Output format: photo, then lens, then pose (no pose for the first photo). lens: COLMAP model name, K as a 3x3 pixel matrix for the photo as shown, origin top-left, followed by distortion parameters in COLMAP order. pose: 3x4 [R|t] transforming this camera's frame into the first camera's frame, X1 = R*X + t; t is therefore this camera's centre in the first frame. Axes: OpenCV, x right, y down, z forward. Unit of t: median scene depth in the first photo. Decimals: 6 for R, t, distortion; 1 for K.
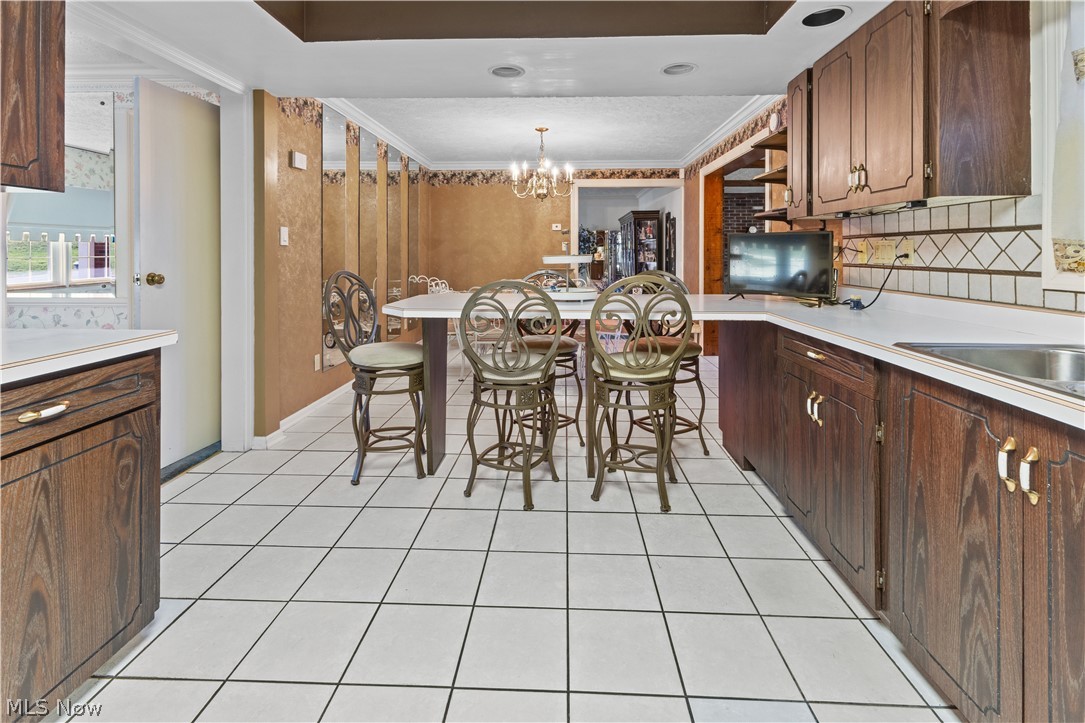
lens RADIAL K [[497.1, 0, 544.5], [0, 497.1, 253.8], [0, 0, 1]] dist [0.023622, -0.007111]
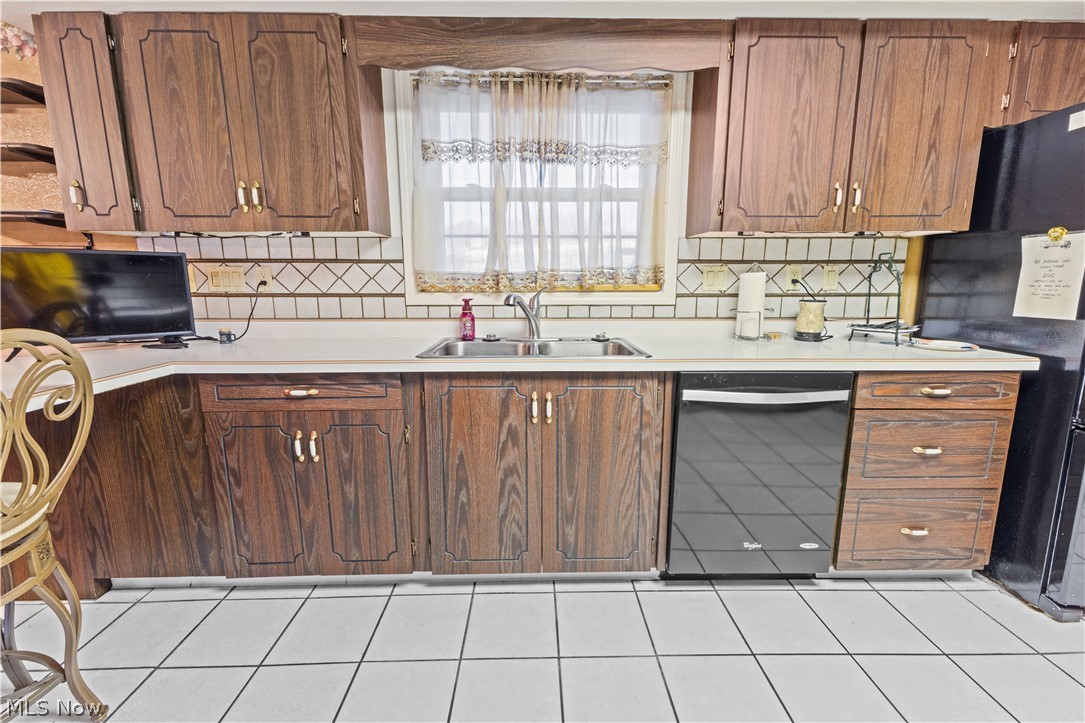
lens RADIAL K [[472.3, 0, 542.9], [0, 472.3, 359.3], [0, 0, 1]] dist [0.011264, -0.000498]
pose [[-0.061042, -0.168256, 0.983852, -0.404220], [0.004927, 0.985627, 0.168865, -0.004387], [-0.998123, 0.015155, -0.059335, 0.720919]]
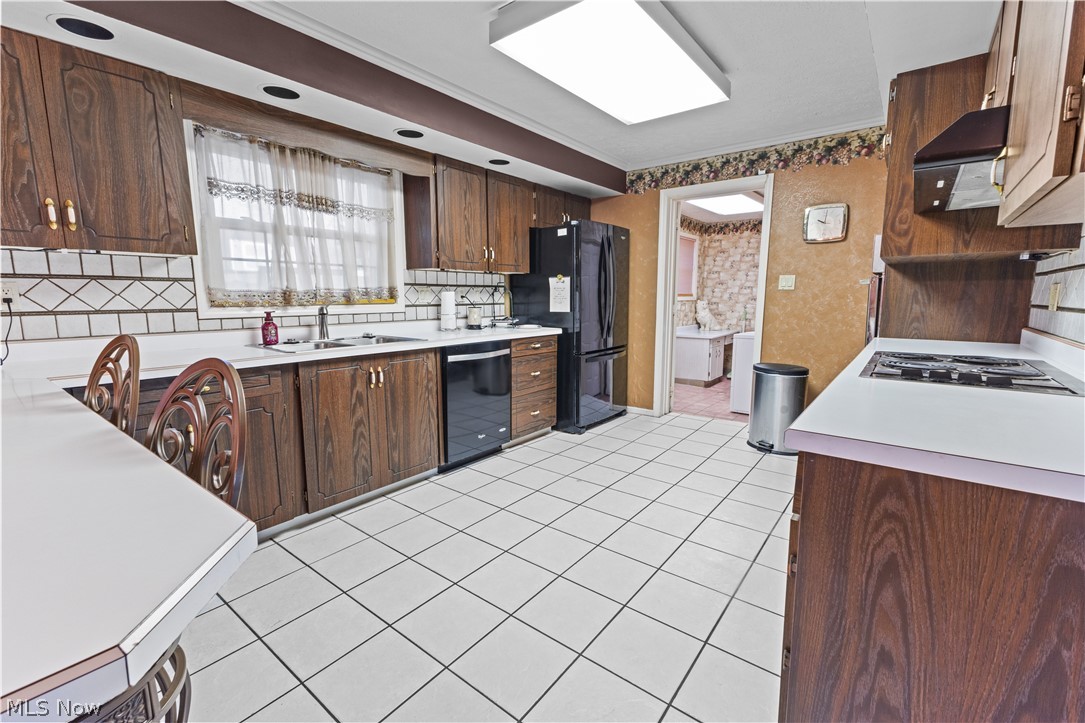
lens RADIAL K [[472.3, 0, 542.9], [0, 472.3, 359.3], [0, 0, 1]] dist [0.011264, -0.000498]
pose [[-0.811514, -0.078362, 0.579055, -0.815136], [0.003983, 0.990202, 0.139583, -0.010728], [-0.584319, 0.115580, -0.803251, 1.650356]]
